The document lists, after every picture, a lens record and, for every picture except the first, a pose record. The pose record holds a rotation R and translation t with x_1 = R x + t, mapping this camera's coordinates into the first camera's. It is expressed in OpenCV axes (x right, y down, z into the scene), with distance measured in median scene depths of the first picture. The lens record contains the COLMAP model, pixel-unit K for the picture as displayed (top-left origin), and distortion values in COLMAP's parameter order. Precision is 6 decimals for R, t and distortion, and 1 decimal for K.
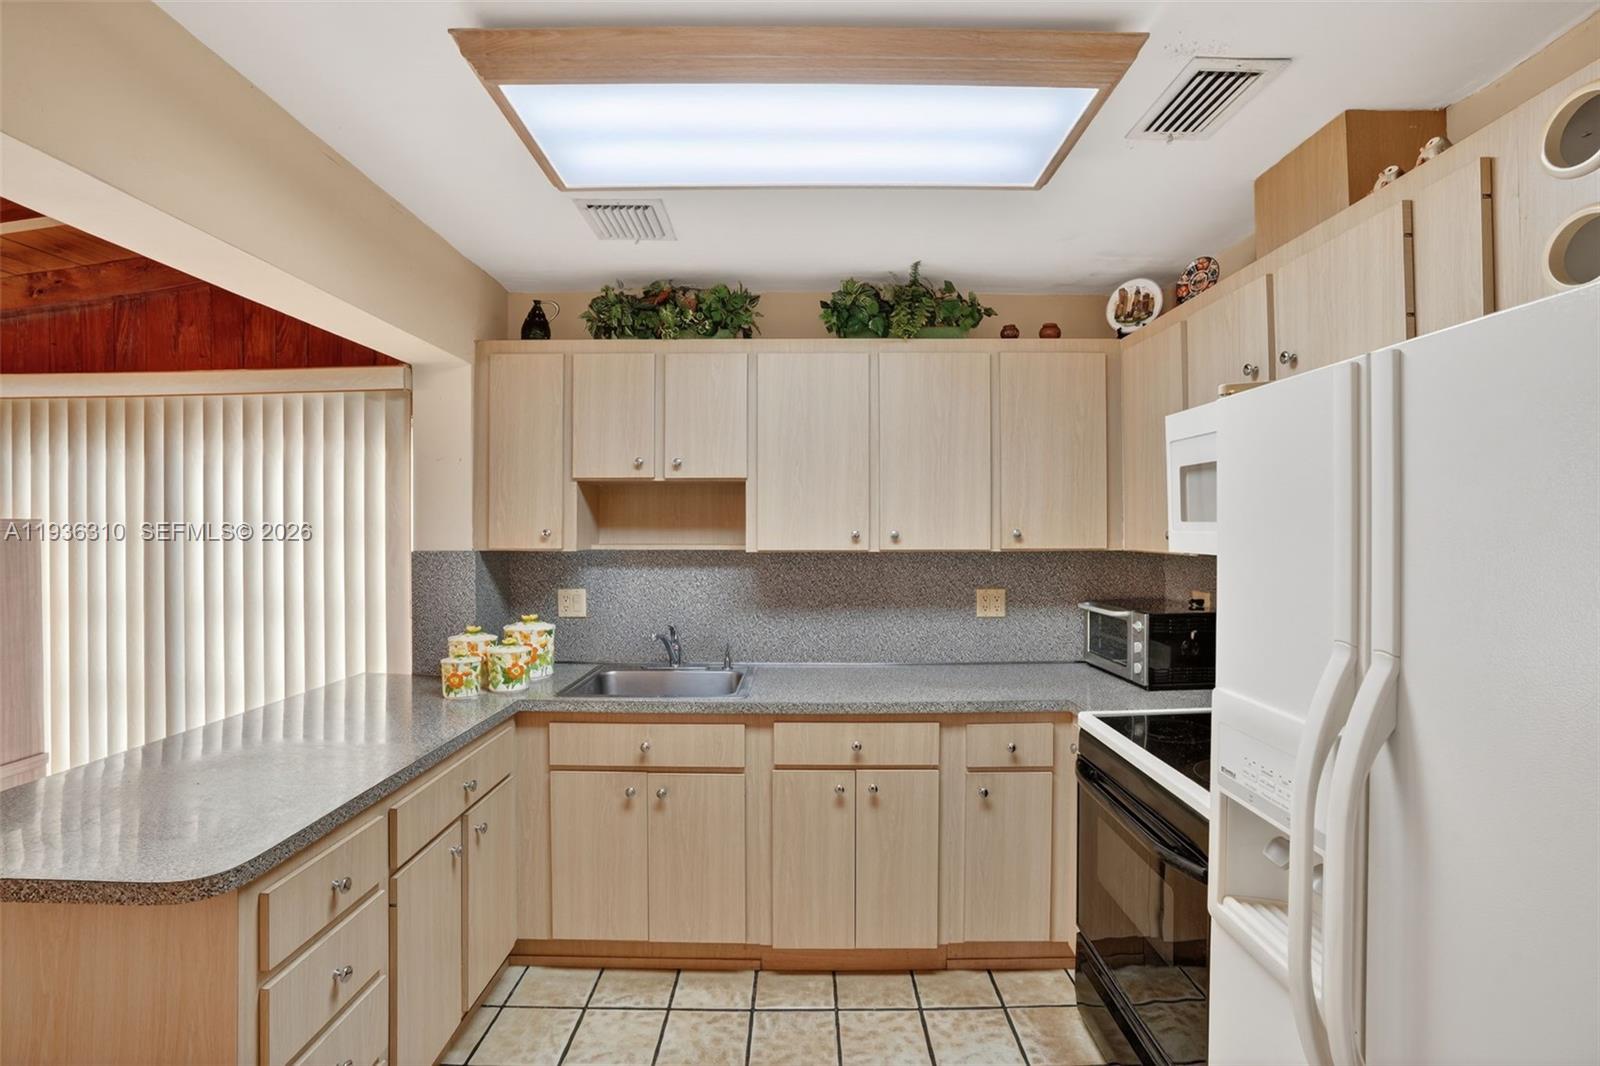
lens RADIAL K [[730.5, 0, 799.2], [0, 730.5, 527.0], [0, 0, 1]] dist [-0.072480, 0.025820]
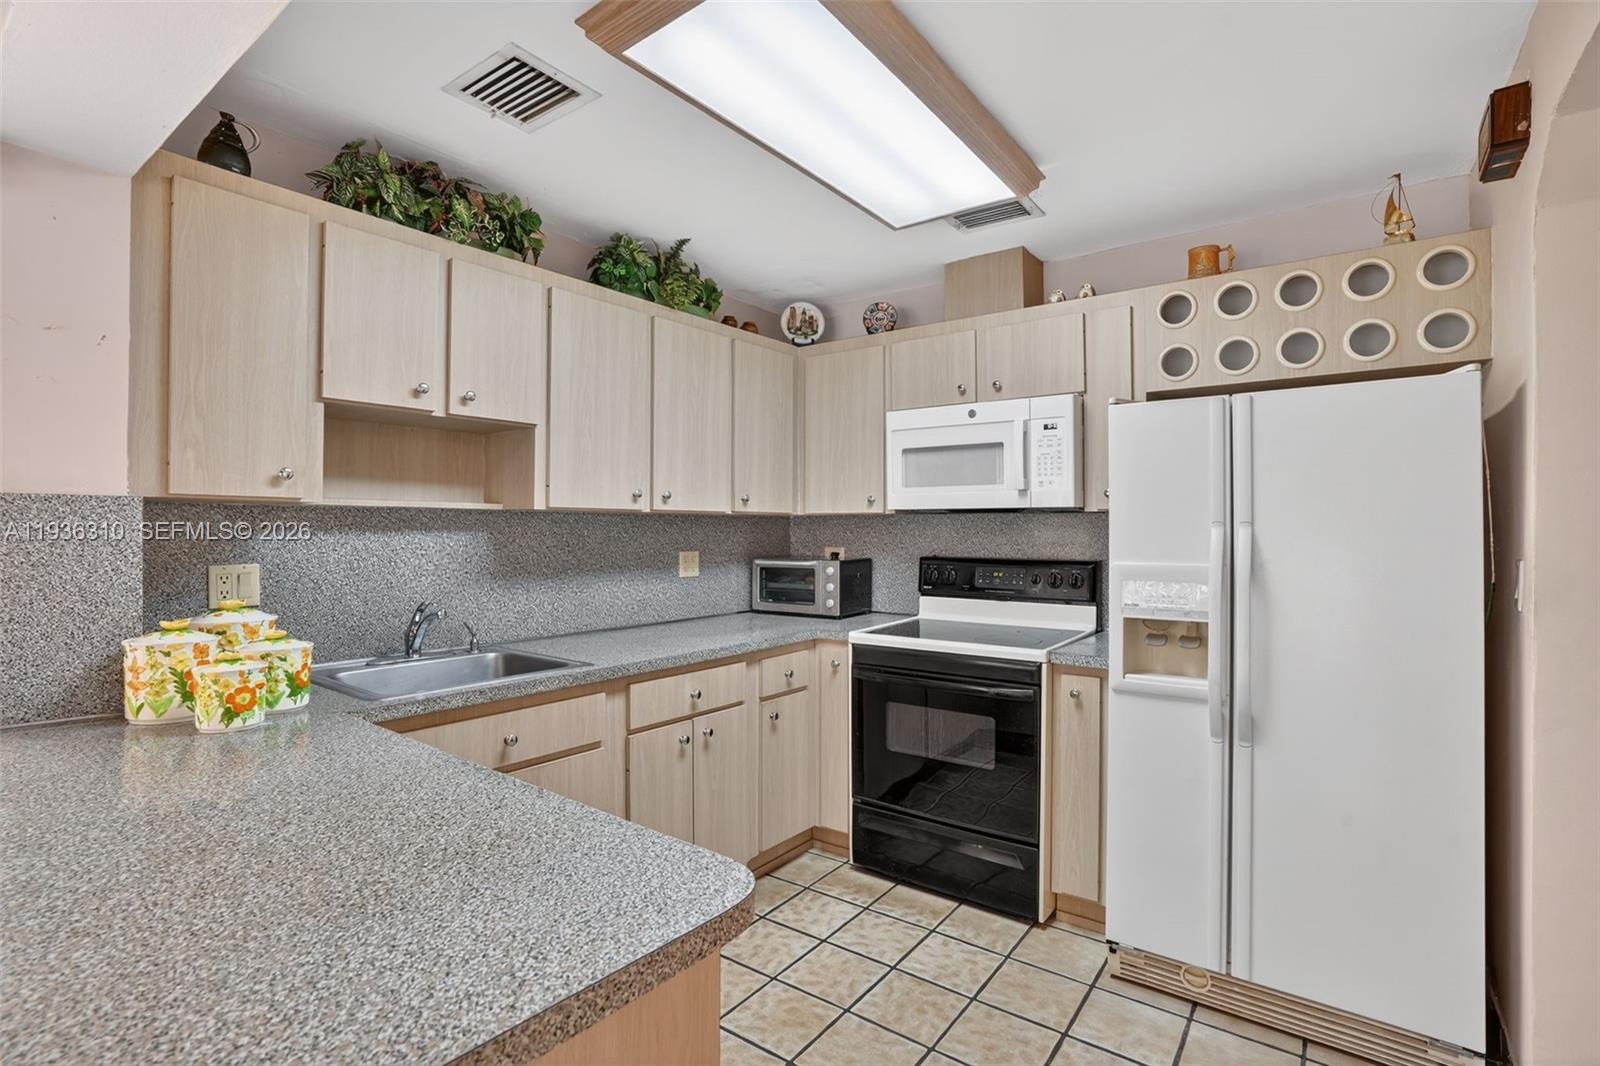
lens RADIAL K [[751.4, 0, 804.1], [0, 751.4, 528.4], [0, 0, 1]] dist [-0.072539, 0.027724]
pose [[0.593561, 0.003545, 0.804781, -0.601855], [-0.000748, 0.999992, -0.003853, 0.061370], [-0.804789, 0.001685, 0.593559, 0.213963]]
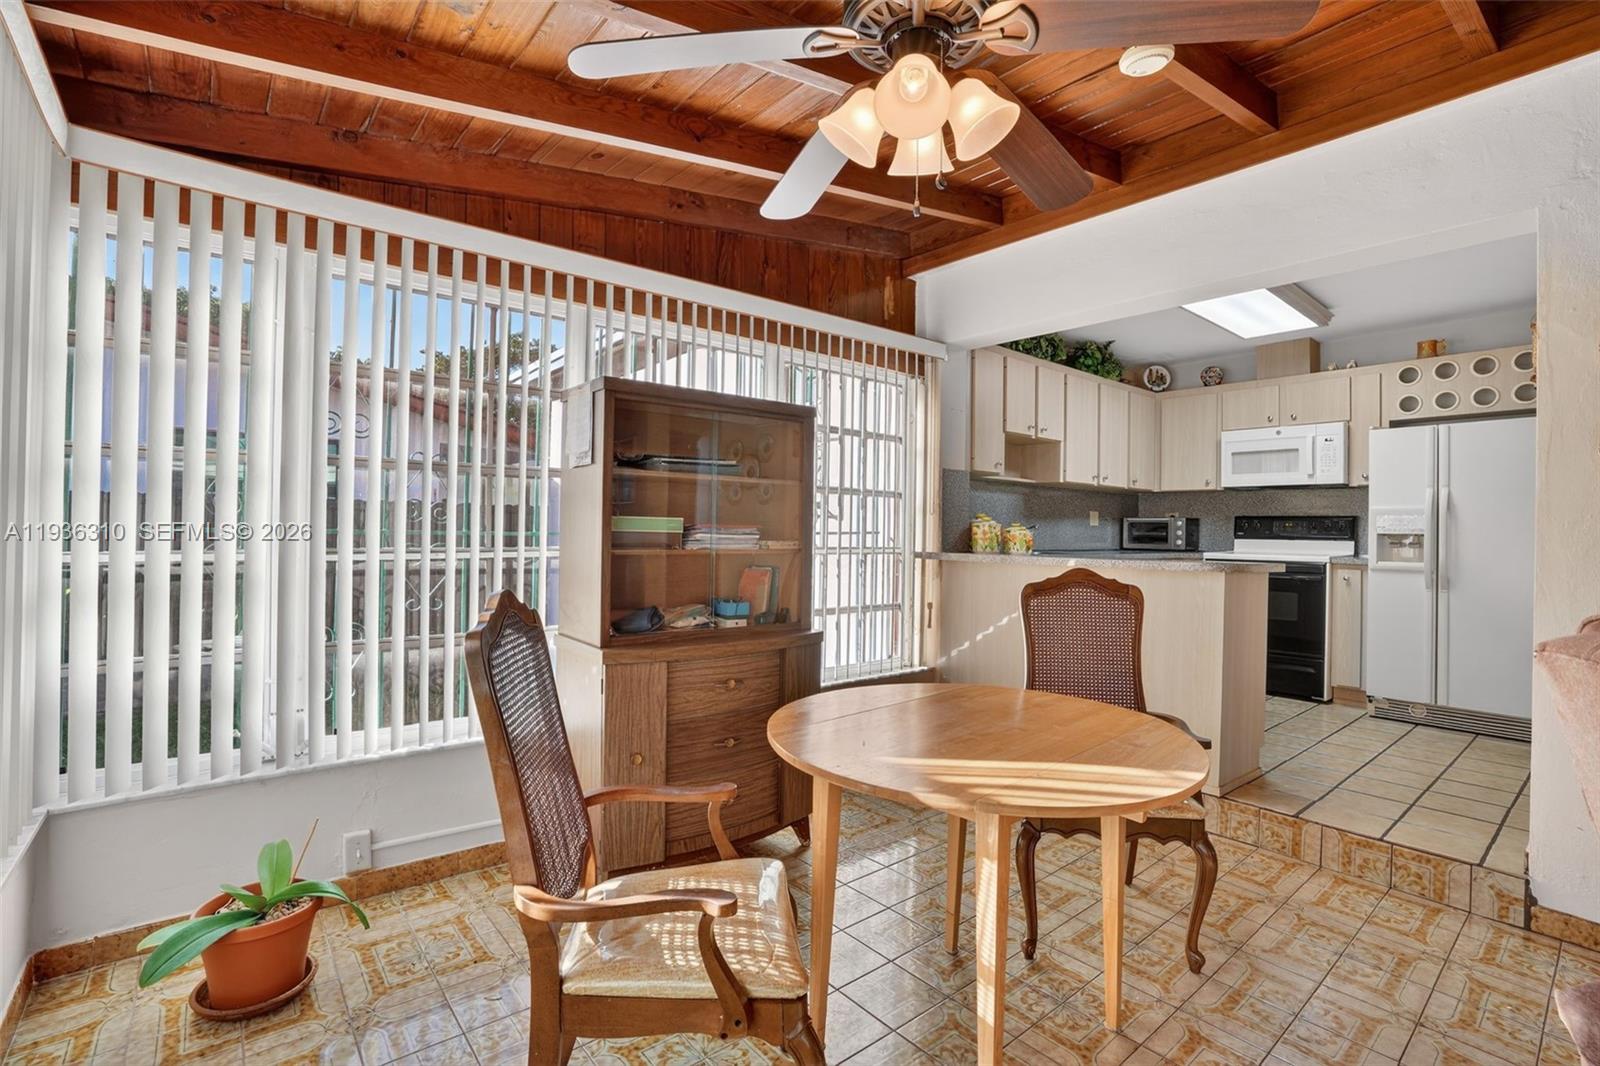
lens RADIAL K [[730.5, 0, 799.2], [0, 730.5, 527.0], [0, 0, 1]] dist [-0.072480, 0.025820]
pose [[0.774061, 0.018435, 0.632842, -1.724592], [-0.018003, 0.999813, -0.007105, 0.172307], [-0.632854, -0.005893, 0.774248, 0.016022]]
